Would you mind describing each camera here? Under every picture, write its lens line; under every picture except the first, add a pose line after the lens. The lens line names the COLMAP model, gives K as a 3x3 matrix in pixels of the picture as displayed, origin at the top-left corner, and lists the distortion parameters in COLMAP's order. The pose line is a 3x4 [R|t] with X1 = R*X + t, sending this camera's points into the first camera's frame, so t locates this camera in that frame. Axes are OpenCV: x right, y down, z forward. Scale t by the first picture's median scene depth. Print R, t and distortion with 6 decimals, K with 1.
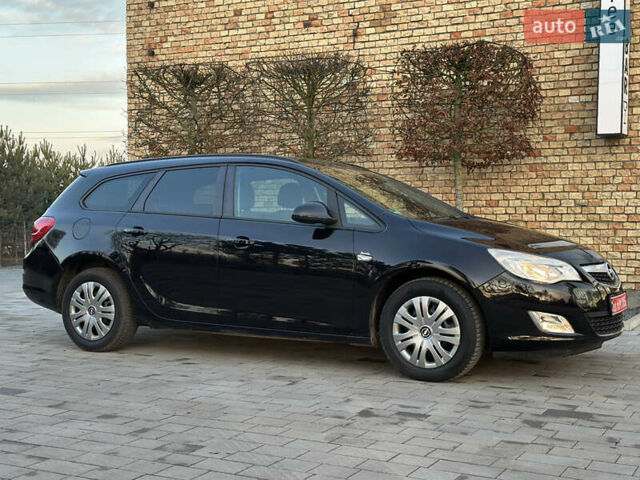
lens RADIAL K [[887.7, 0, 318.9], [0, 887.7, 246.7], [0, 0, 1]] dist [0.208364, -0.420700]
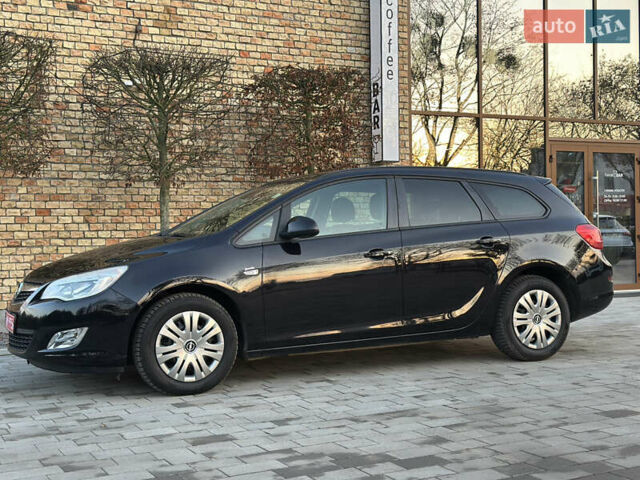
lens RADIAL K [[888.9, 0, 324.8], [0, 888.9, 239.2], [0, 0, 1]] dist [0.210519, -0.434608]
pose [[0.557268, -0.017037, 0.830158, -0.615196], [0.048012, 0.998778, -0.011732, -0.008618], [-0.828943, 0.046396, 0.557405, 0.351581]]
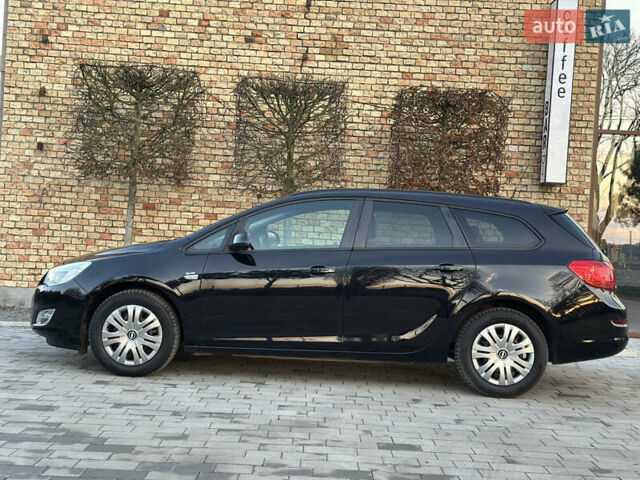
lens RADIAL K [[888.9, 0, 324.8], [0, 888.9, 239.2], [0, 0, 1]] dist [0.210519, -0.434608]
pose [[0.877078, 0.044442, 0.478287, -0.411455], [-0.036111, 0.998994, -0.026606, -0.009858], [-0.478988, 0.006065, 0.877801, 0.114141]]
